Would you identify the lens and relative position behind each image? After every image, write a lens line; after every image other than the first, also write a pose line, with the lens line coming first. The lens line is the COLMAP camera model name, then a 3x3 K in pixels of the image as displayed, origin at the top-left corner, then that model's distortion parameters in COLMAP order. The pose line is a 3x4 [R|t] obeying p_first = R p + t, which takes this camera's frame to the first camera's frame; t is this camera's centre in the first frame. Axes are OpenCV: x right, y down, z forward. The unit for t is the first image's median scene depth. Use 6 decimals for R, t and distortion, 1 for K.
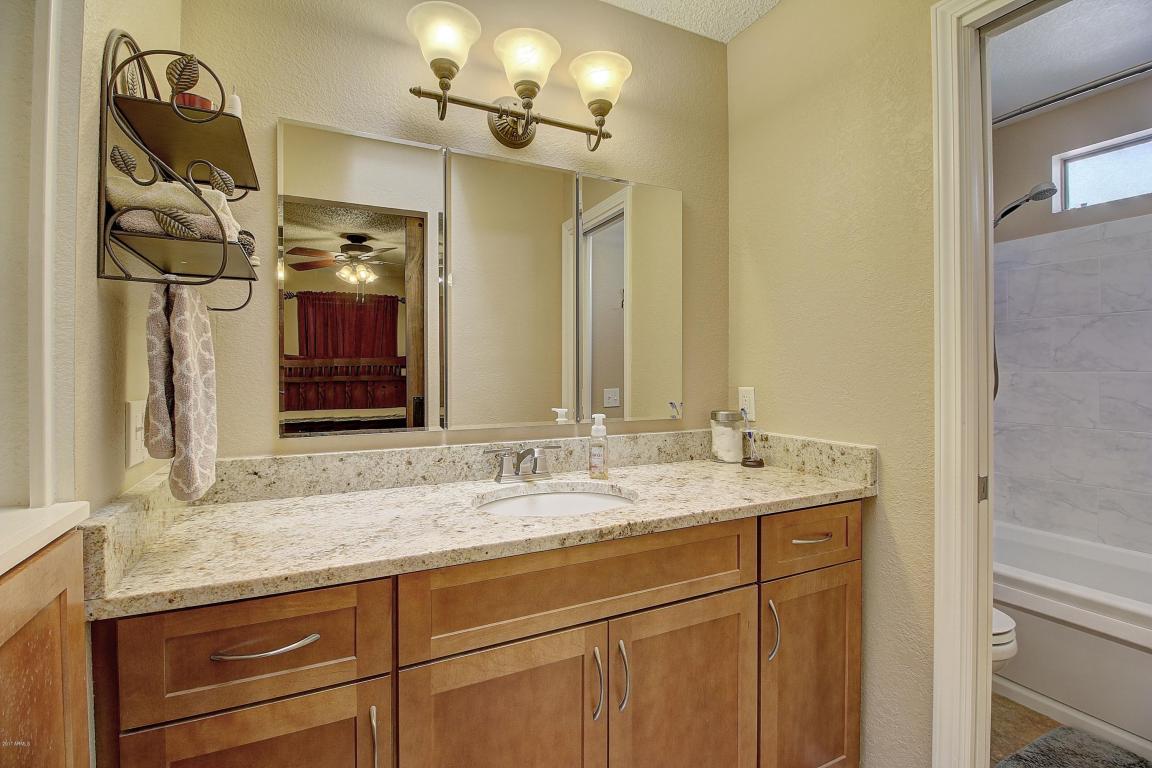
lens RADIAL K [[530.9, 0, 575.2], [0, 530.9, 378.3], [0, 0, 1]] dist [-0.011017, -0.003079]
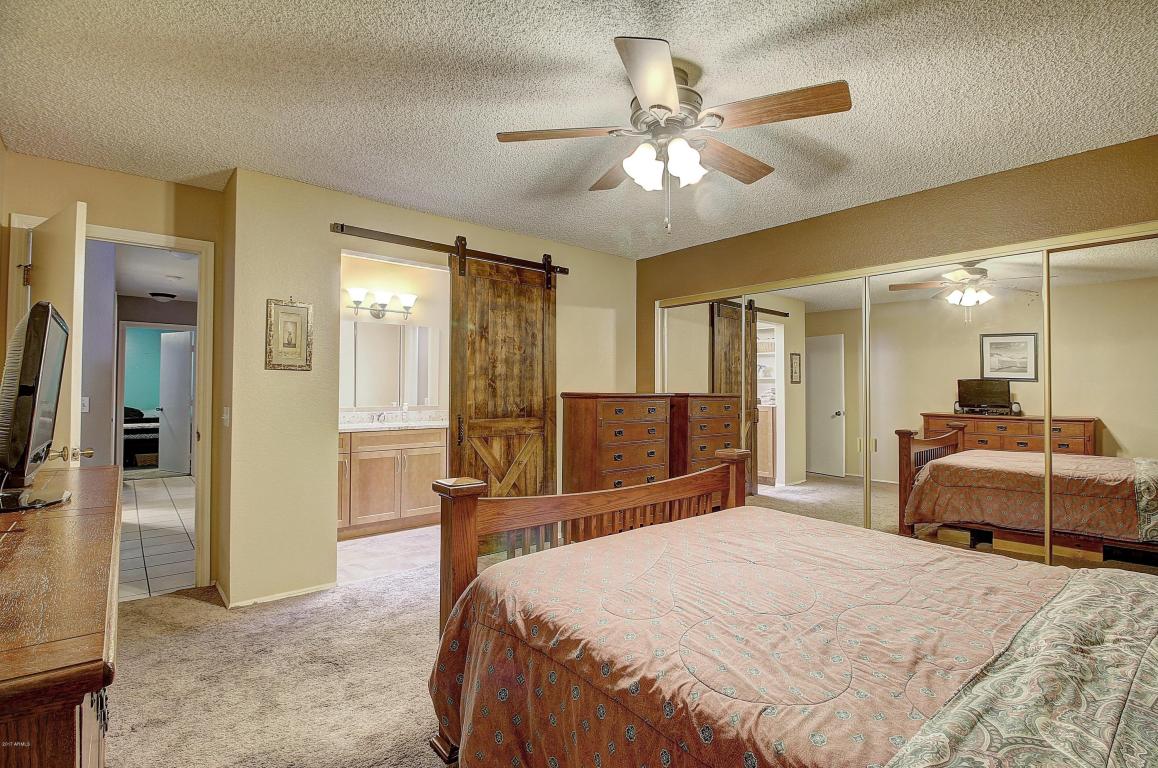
lens RADIAL K [[533.6, 0, 580.3], [0, 533.6, 383.4], [0, 0, 1]] dist [-0.011017, -0.003079]
pose [[0.968644, 0.006268, 0.248372, 0.356433], [-0.000565, 0.999735, -0.023026, 0.034595], [-0.248451, 0.022163, 0.968391, -3.189265]]
